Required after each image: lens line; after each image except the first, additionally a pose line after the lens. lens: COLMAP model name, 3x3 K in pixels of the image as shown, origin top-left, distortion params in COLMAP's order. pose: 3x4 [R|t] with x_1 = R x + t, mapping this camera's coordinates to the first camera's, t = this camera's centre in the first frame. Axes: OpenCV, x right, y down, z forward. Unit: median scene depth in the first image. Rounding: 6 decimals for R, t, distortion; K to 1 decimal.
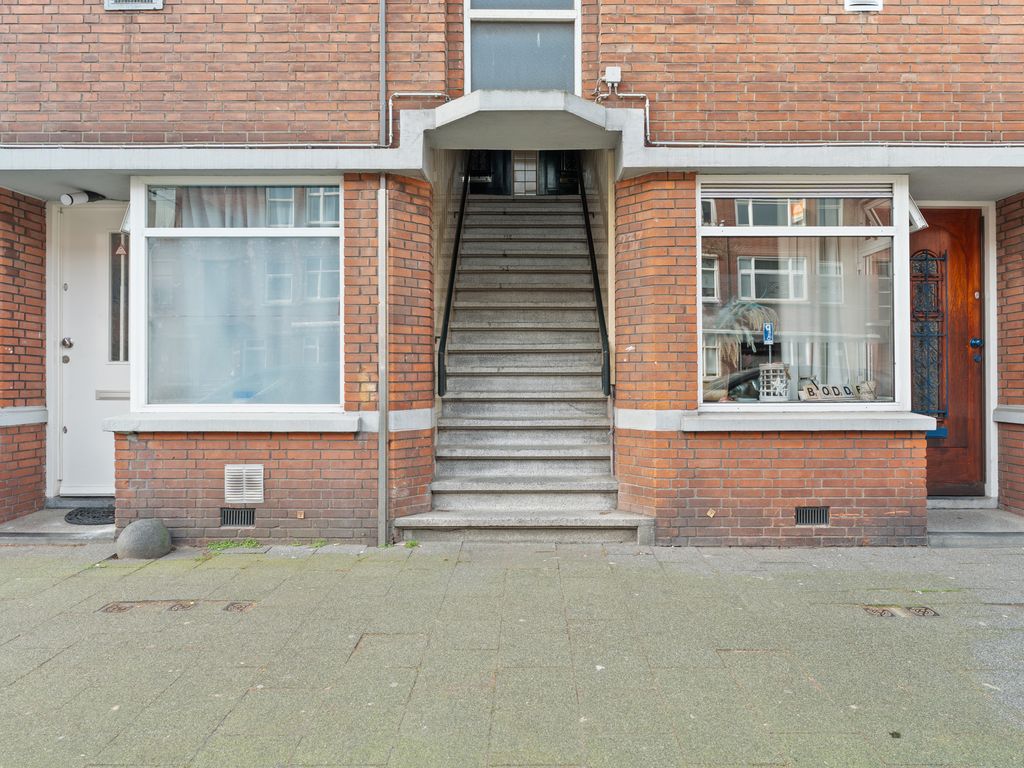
lens RADIAL K [[626.6, 0, 514.4], [0, 626.6, 361.7], [0, 0, 1]] dist [-0.000199, -0.000365]
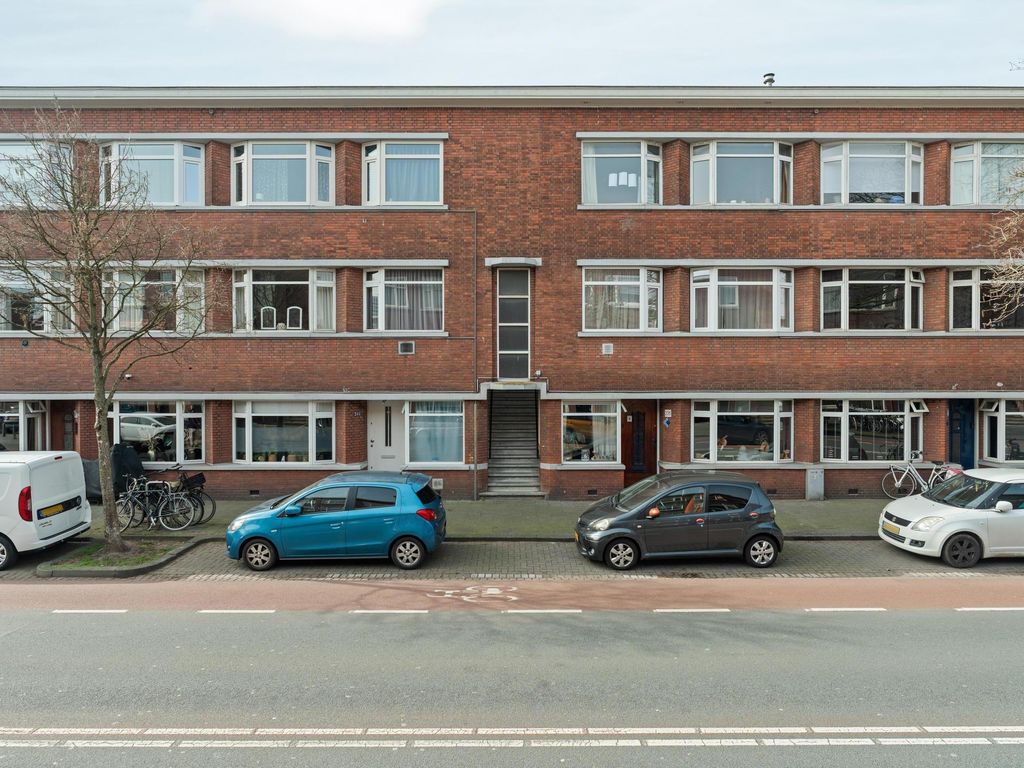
lens RADIAL K [[626.3, 0, 512.0], [0, 626.3, 384.0], [0, 0, 1]] dist [-0.000626, -0.000092]
pose [[0.999950, 0.000894, 0.009919, -0.032198], [-0.001223, 0.999447, 0.033221, -0.507659], [-0.009884, -0.033232, 0.999399, -2.625962]]
